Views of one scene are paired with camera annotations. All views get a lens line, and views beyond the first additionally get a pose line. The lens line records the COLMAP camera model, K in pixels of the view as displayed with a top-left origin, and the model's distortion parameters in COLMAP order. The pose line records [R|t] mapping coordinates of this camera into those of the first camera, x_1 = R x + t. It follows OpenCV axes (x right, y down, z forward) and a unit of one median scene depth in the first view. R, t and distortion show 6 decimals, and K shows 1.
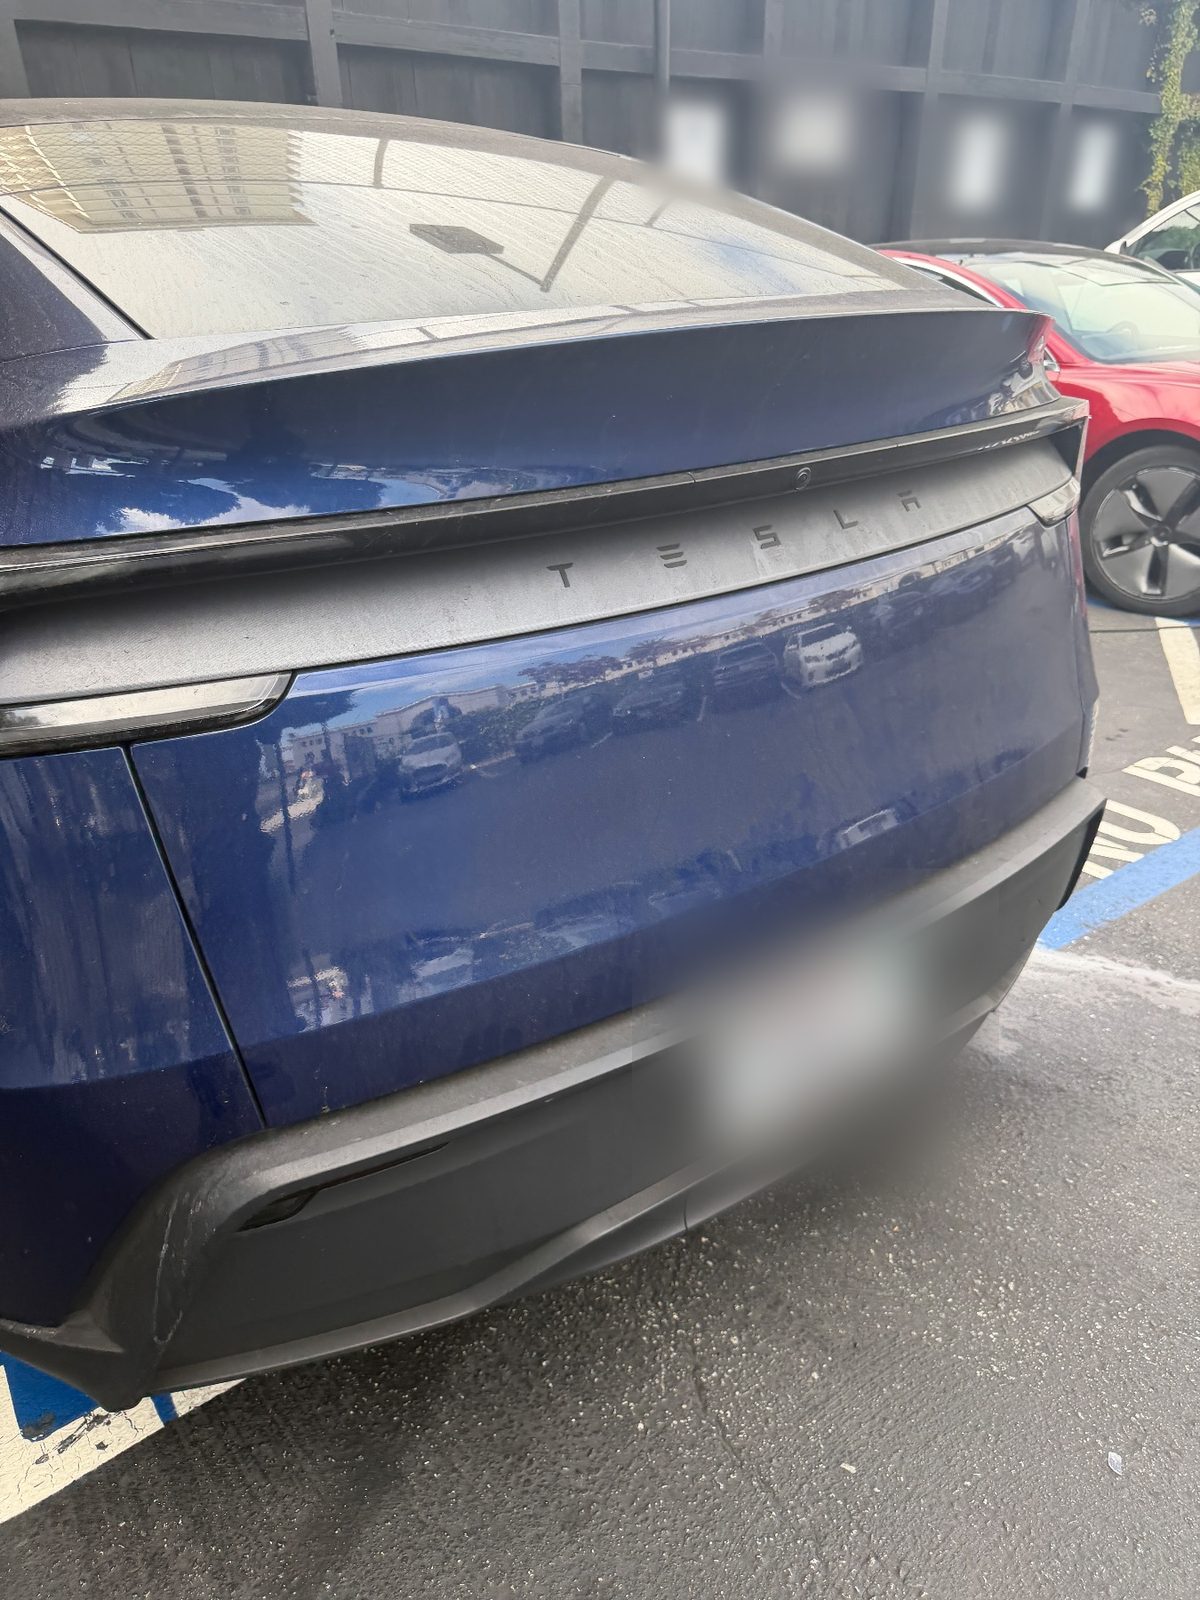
lens RADIAL K [[1138.6, 0, 605.0], [0, 1138.6, 803.6], [0, 0, 1]] dist [-0.000666, -0.008506]
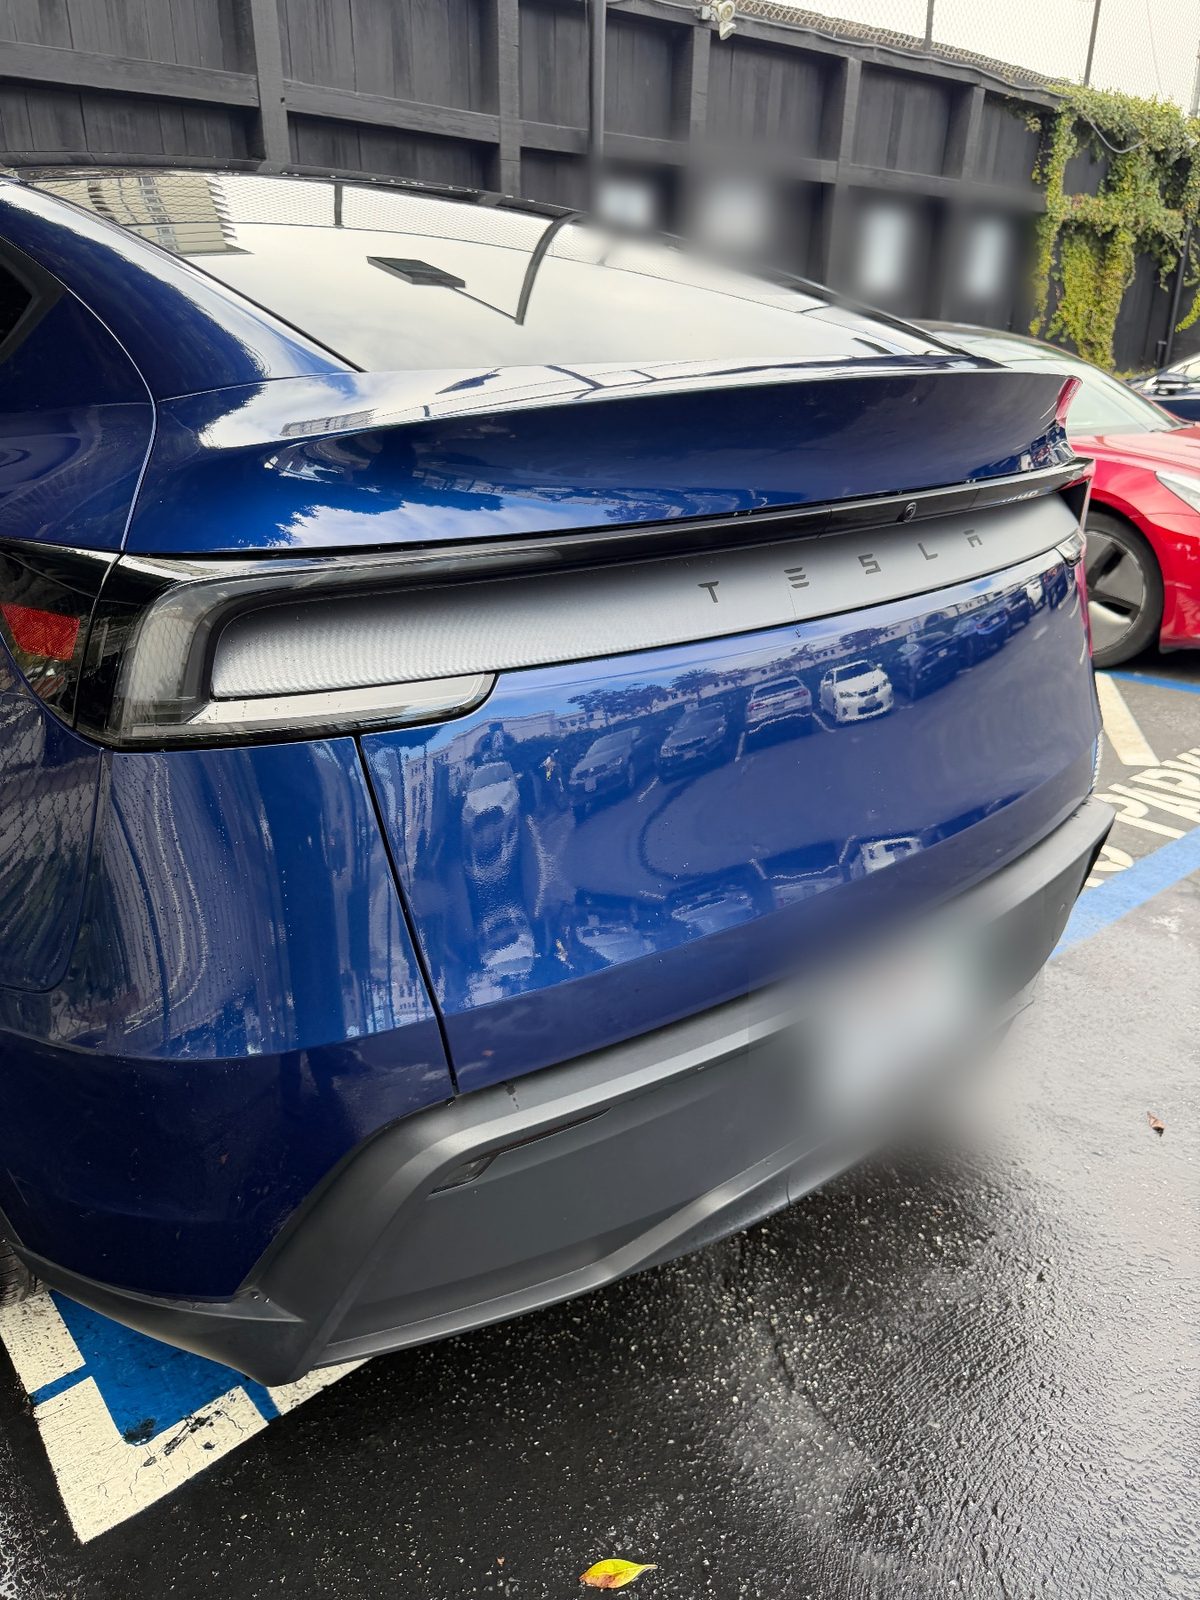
lens RADIAL K [[1138.6, 0, 597.5], [0, 1138.6, 796.8], [0, 0, 1]] dist [-0.000666, -0.008506]
pose [[0.996217, 0.001226, 0.086892, -0.156412], [0.003472, 0.998540, -0.053898, 0.033817], [-0.086831, 0.053996, 0.994759, -0.065057]]
